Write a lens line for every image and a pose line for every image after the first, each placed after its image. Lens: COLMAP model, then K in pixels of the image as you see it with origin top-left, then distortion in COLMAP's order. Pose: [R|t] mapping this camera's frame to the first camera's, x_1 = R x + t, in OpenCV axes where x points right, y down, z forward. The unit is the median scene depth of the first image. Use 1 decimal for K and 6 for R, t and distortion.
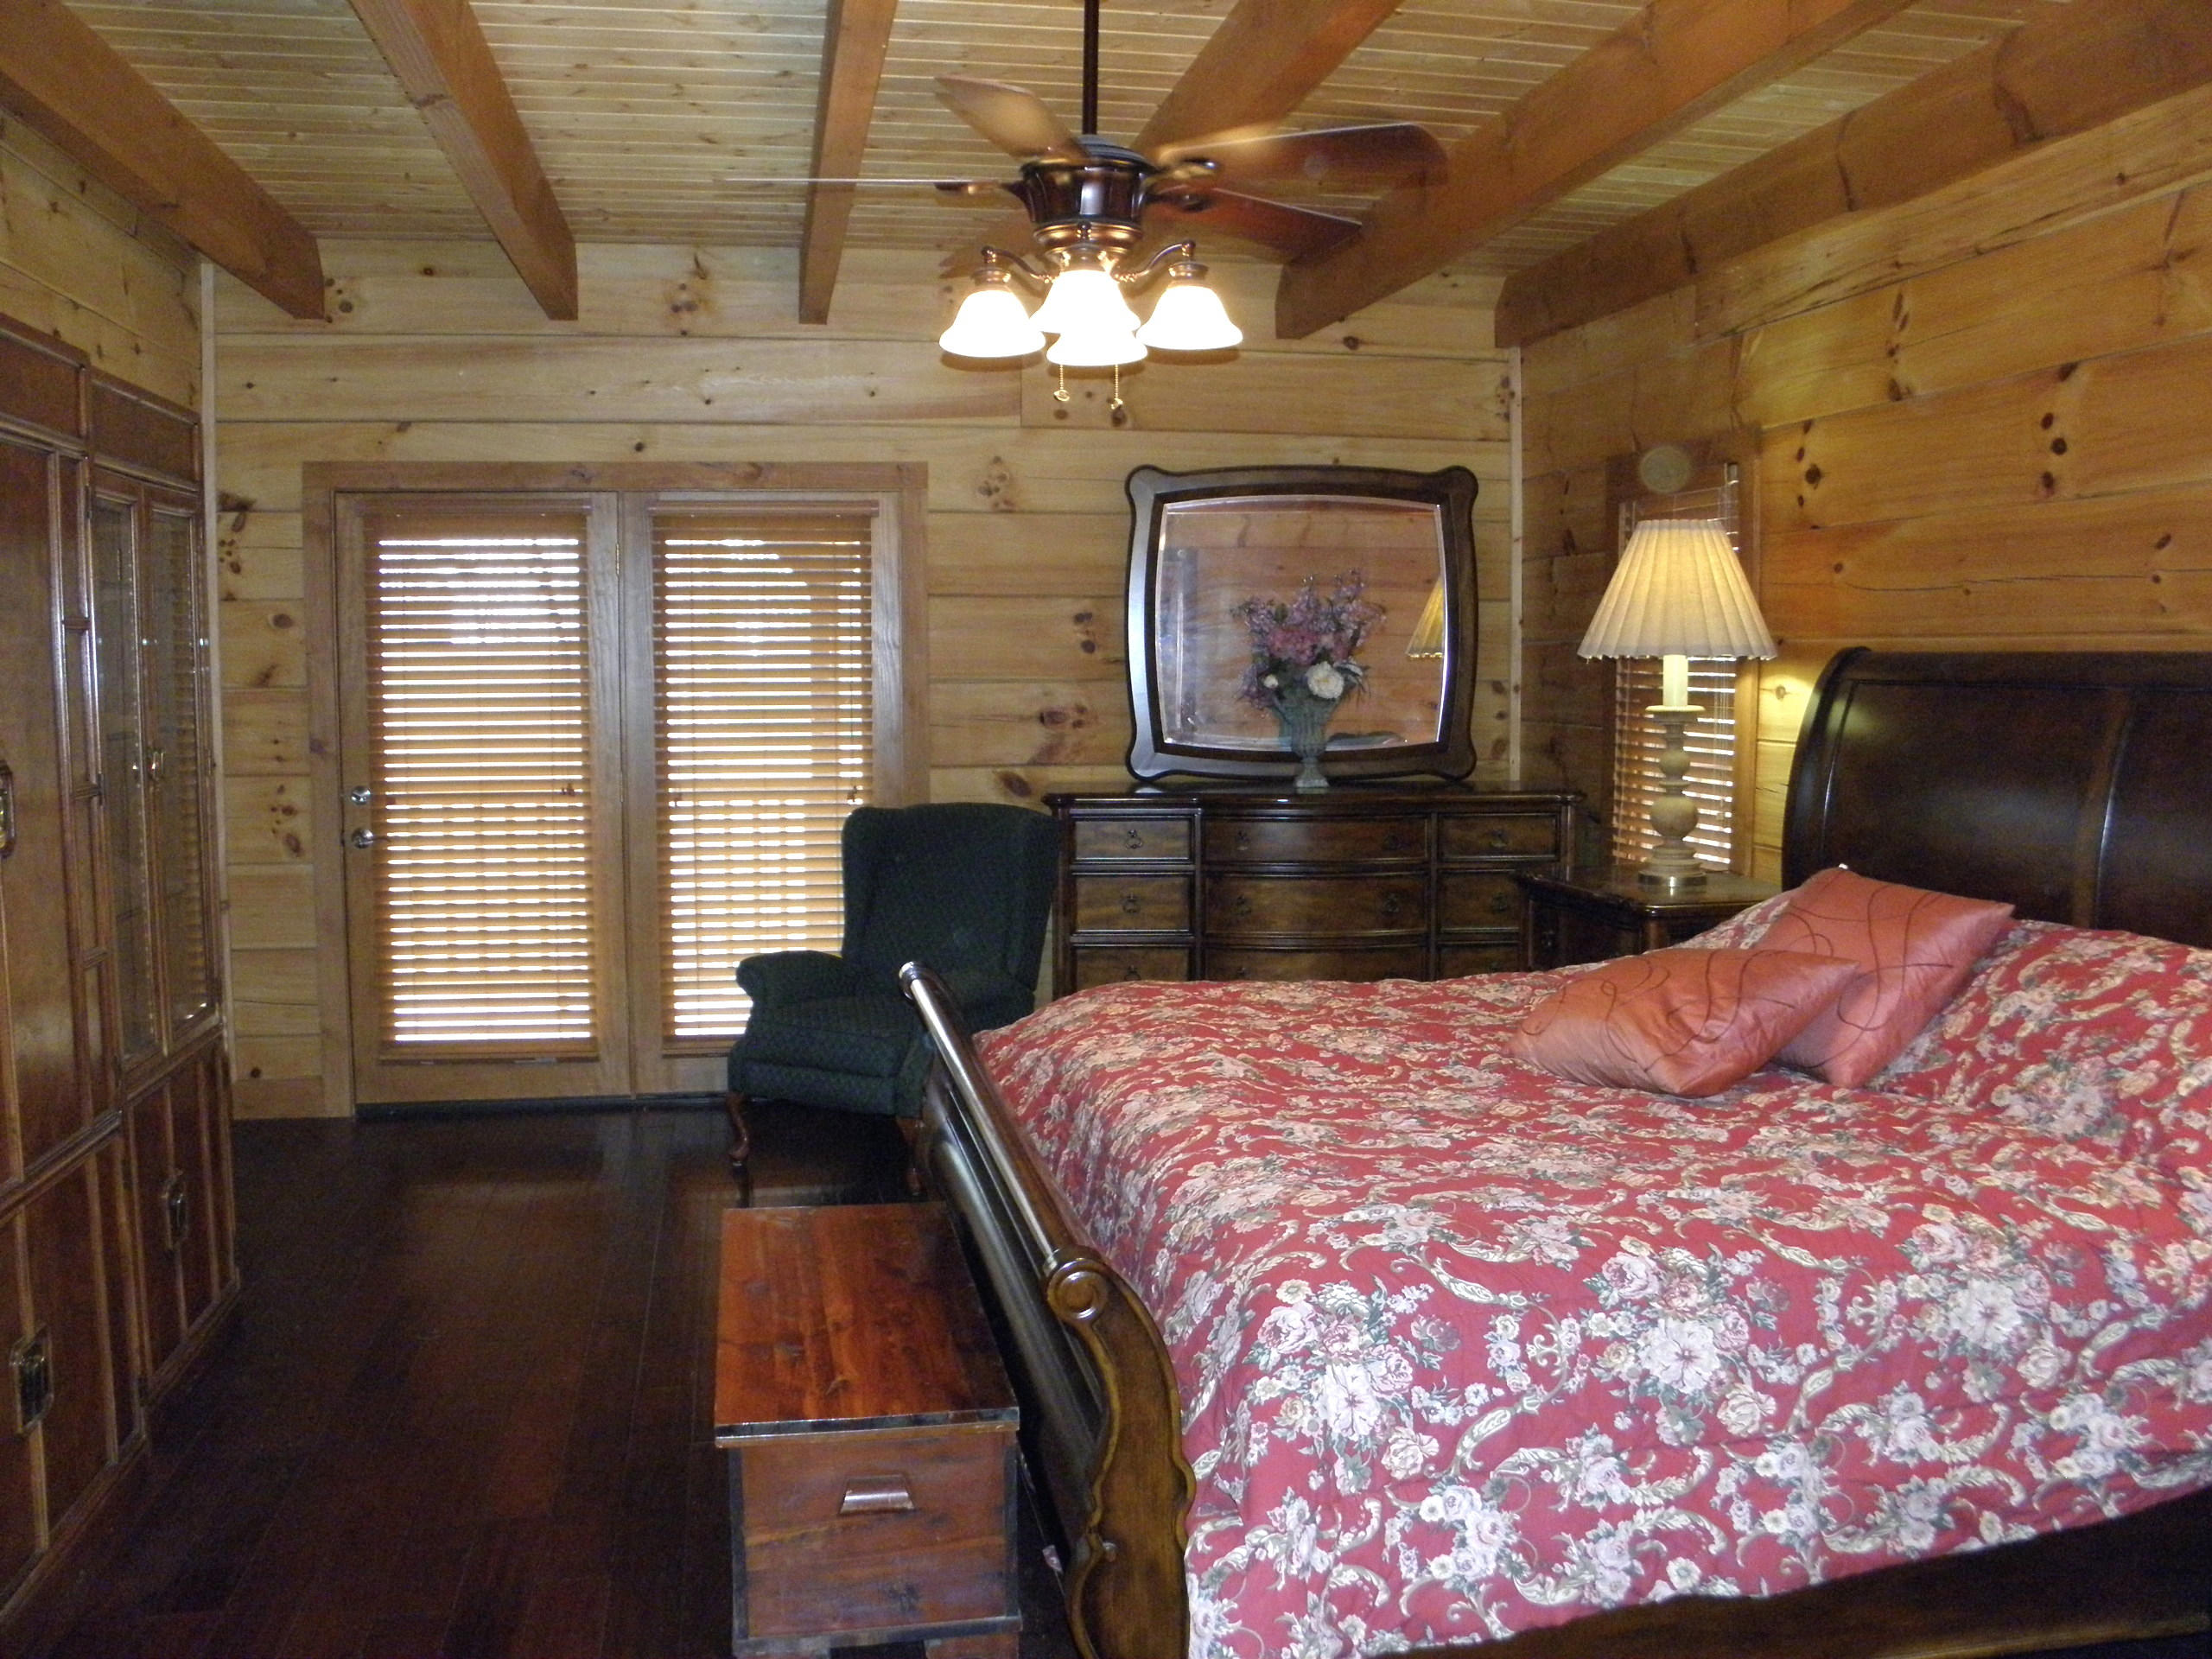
lens RADIAL K [[1861.1, 0, 1101.5], [0, 1861.1, 801.9], [0, 0, 1]] dist [-0.199055, 0.171894]
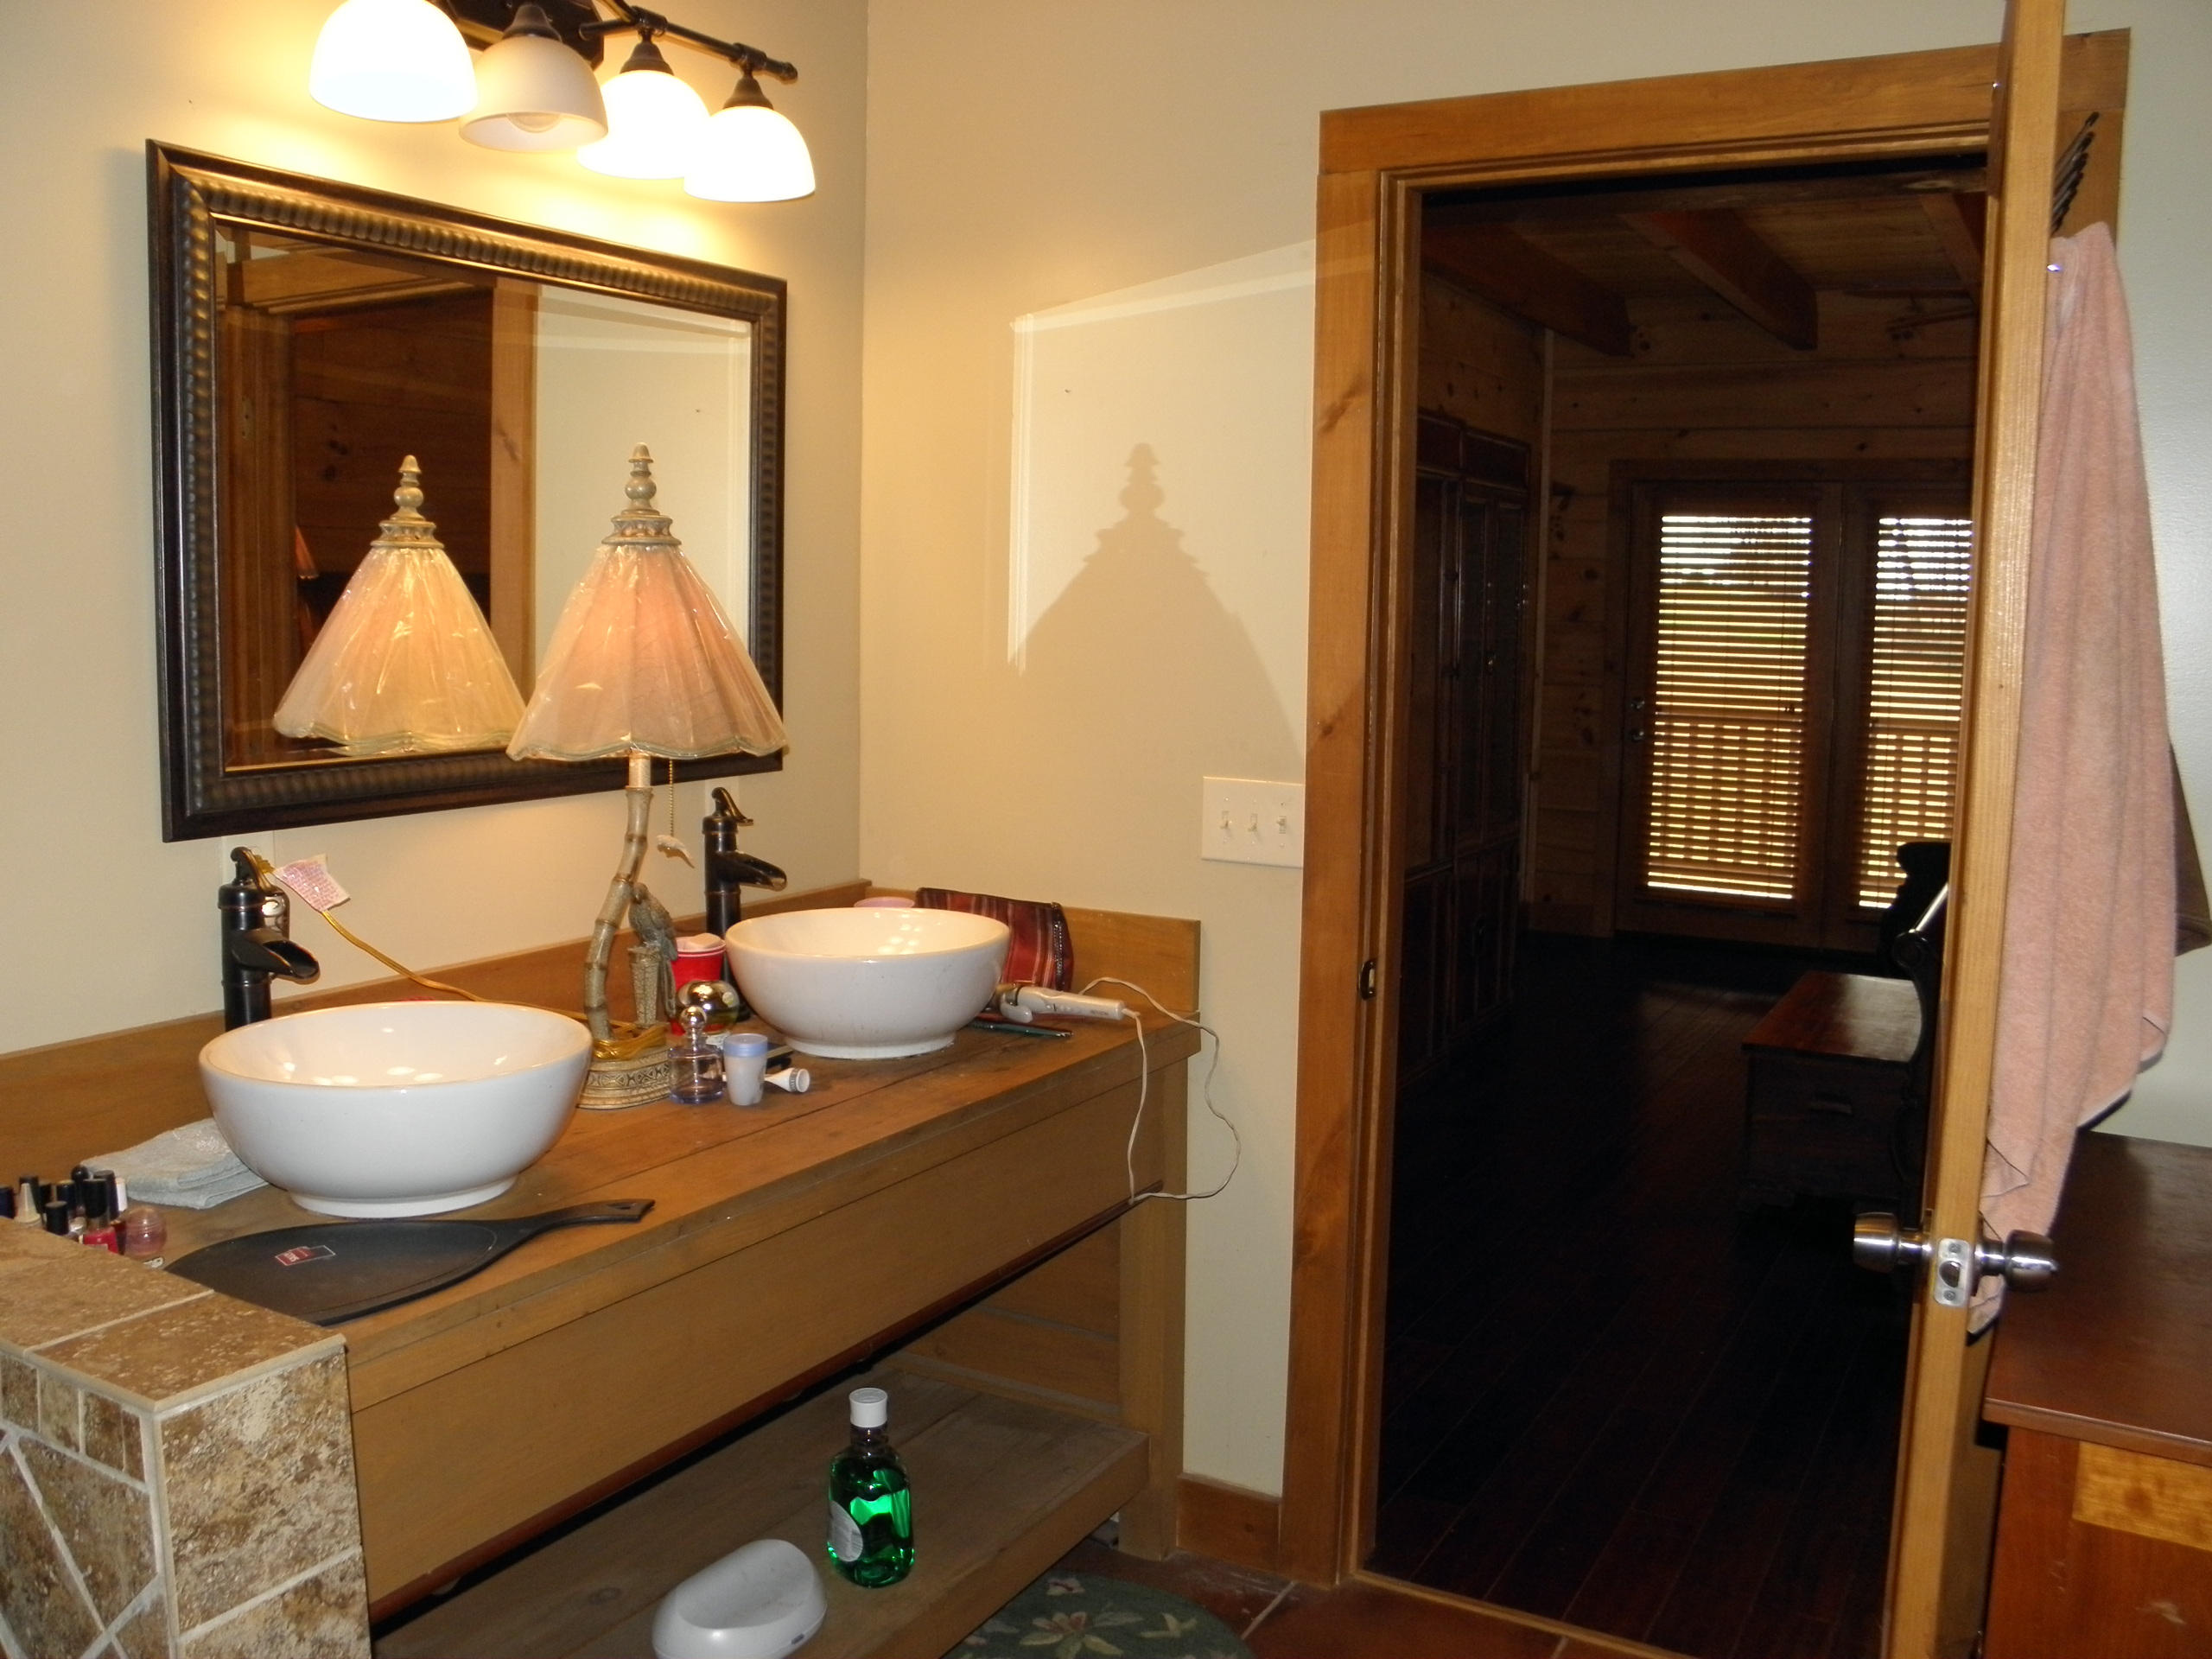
lens RADIAL K [[1861.1, 0, 1101.5], [0, 1861.1, 801.9], [0, 0, 1]] dist [-0.199055, 0.171894]
pose [[0.757622, 0.084559, -0.647193, 0.187773], [-0.067976, 0.996402, 0.050609, 0.028373], [0.649144, 0.005651, 0.760644, -0.320174]]
